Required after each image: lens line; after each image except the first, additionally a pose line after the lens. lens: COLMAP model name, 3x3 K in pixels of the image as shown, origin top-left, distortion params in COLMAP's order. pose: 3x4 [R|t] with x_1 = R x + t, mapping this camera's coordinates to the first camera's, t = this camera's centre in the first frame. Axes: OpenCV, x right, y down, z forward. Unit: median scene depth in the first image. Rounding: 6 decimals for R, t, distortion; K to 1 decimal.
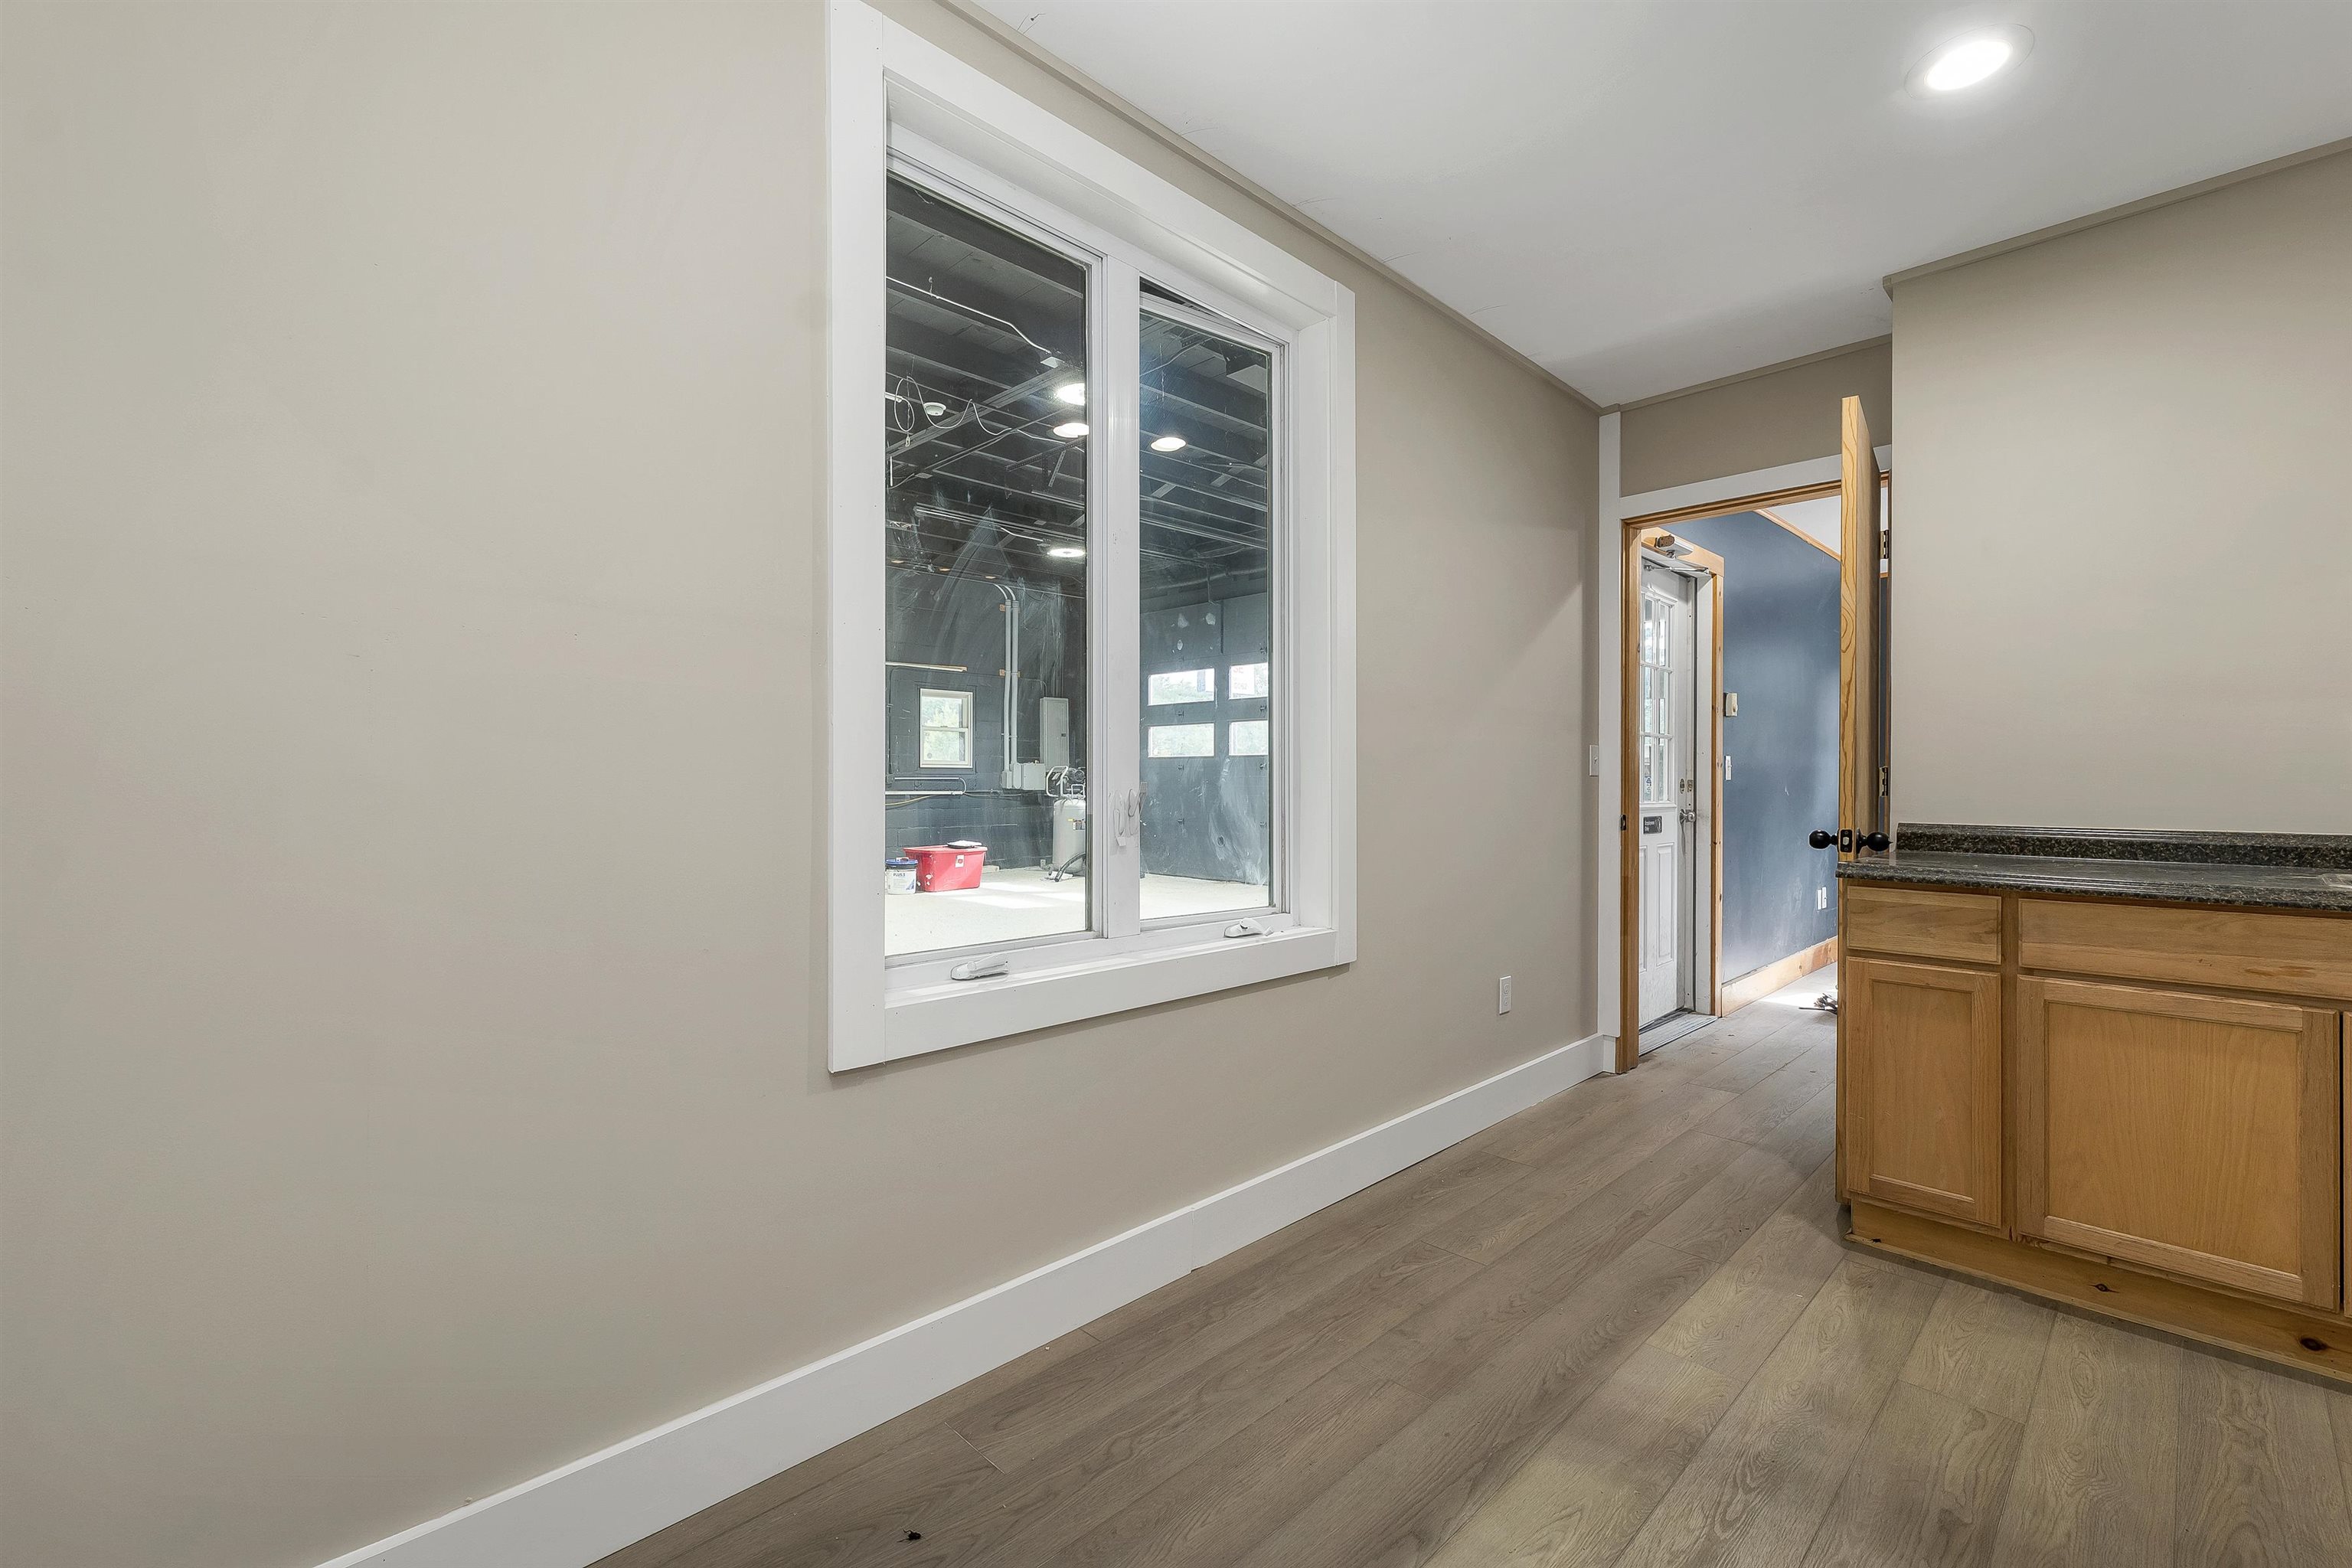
lens RADIAL K [[993.6, 0, 1185.0], [0, 993.6, 784.4], [0, 0, 1]] dist [0.001161, 0.000092]
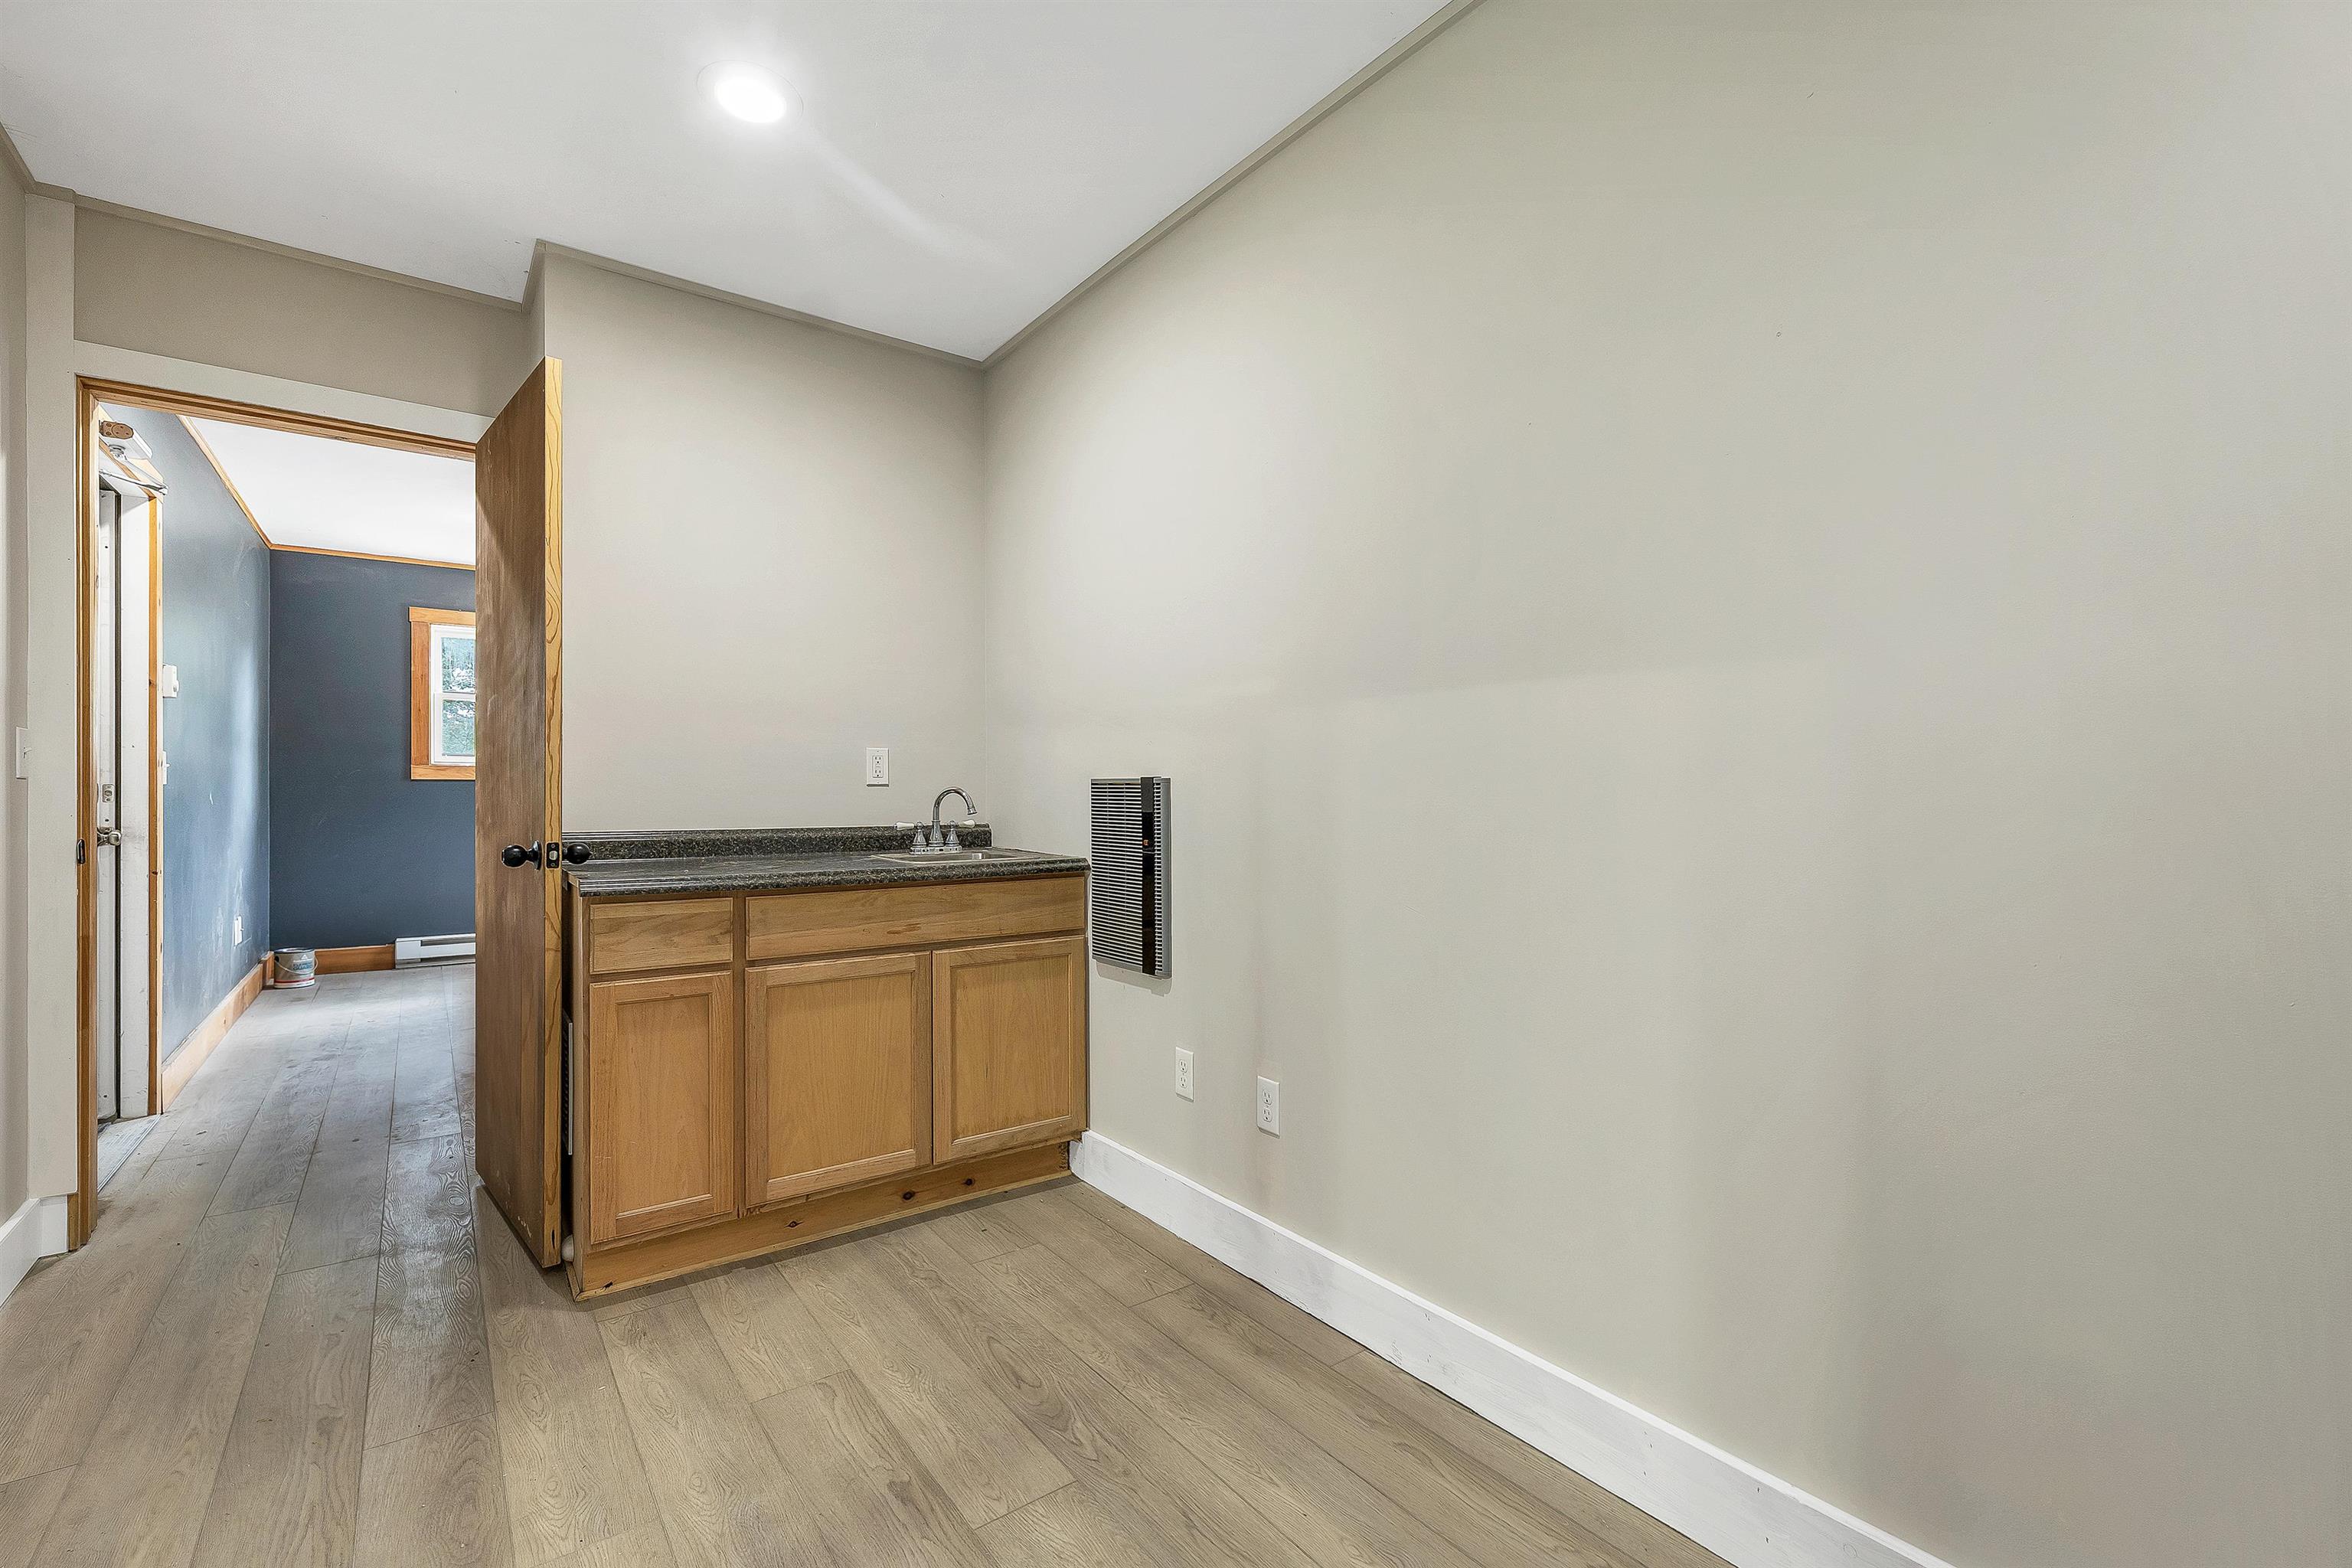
lens RADIAL K [[993.6, 0, 1185.0], [0, 993.6, 784.4], [0, 0, 1]] dist [0.001161, 0.000092]
pose [[0.140553, 0.002703, 0.990070, -0.154647], [0.000903, 0.999996, -0.002859, -0.004105], [-0.990073, 0.001296, 0.140549, 0.359669]]
